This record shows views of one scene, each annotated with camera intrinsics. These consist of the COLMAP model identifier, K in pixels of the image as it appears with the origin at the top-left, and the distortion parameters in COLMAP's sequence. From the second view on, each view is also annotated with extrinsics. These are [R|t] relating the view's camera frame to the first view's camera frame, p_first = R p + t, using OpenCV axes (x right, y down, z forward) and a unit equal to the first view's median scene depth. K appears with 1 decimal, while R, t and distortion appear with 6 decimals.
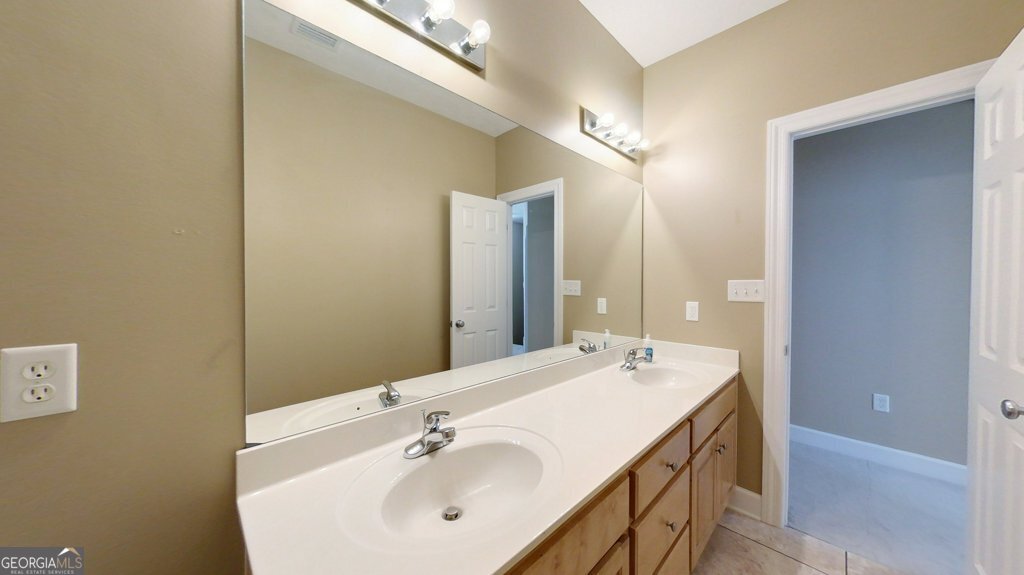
lens RADIAL K [[327.8, 0, 510.1], [0, 327.8, 285.7], [0, 0, 1]] dist [0.000517, 0.000024]
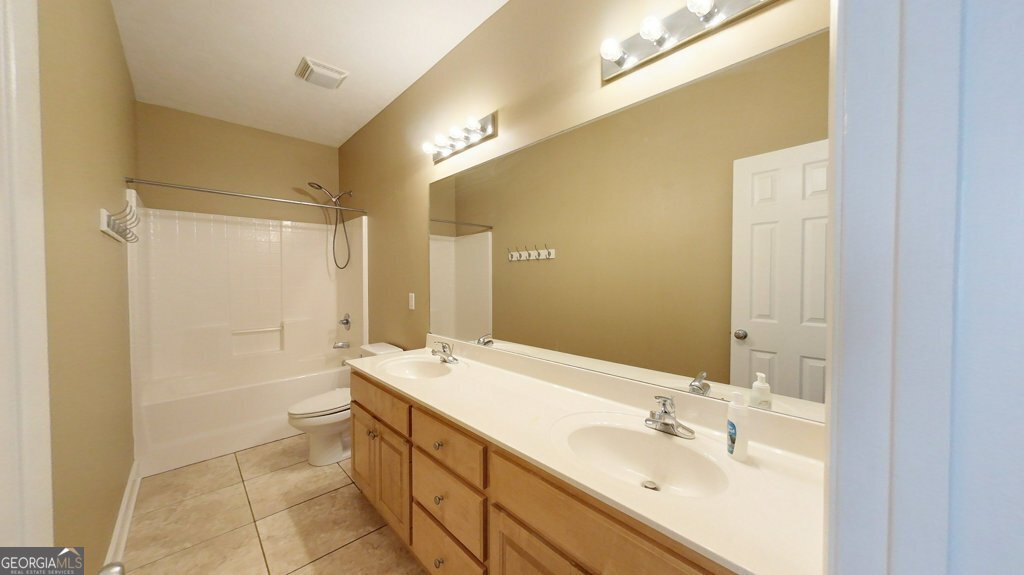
lens RADIAL K [[339.6, 0, 509.3], [0, 339.6, 285.3], [0, 0, 1]] dist [0.001007, 0.000067]
pose [[-0.009952, 0.019283, -0.999765, 0.964938], [-0.011551, 0.999745, 0.019398, -0.008155], [0.999884, 0.011741, -0.009726, 0.733578]]
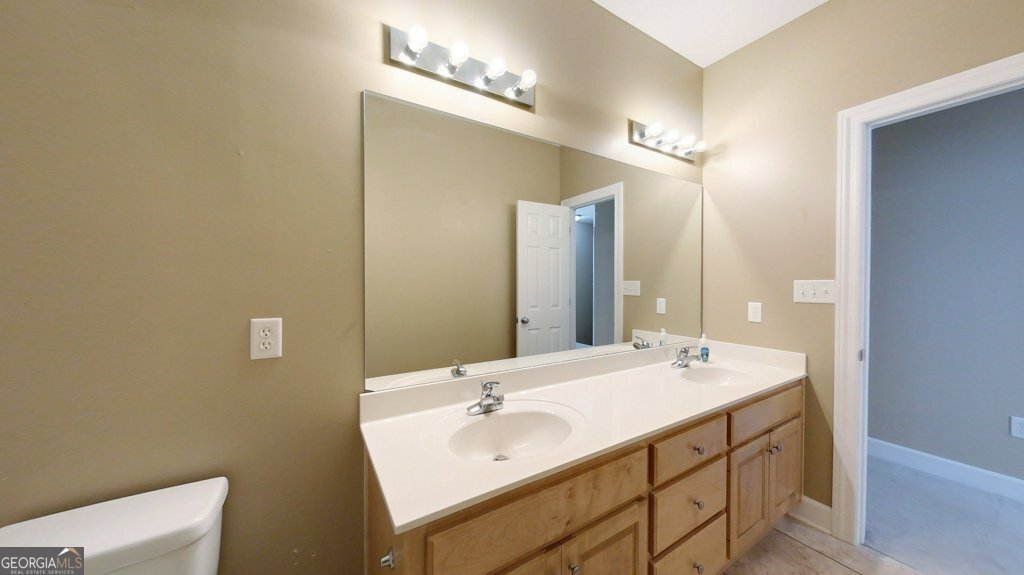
lens RADIAL K [[327.8, 0, 510.1], [0, 327.8, 285.7], [0, 0, 1]] dist [0.000517, 0.000024]
pose [[0.973373, 0.001822, -0.229218, 0.077502], [-0.002278, 0.999996, -0.001724, 0.002377], [0.229214, 0.002200, 0.973374, -0.130682]]
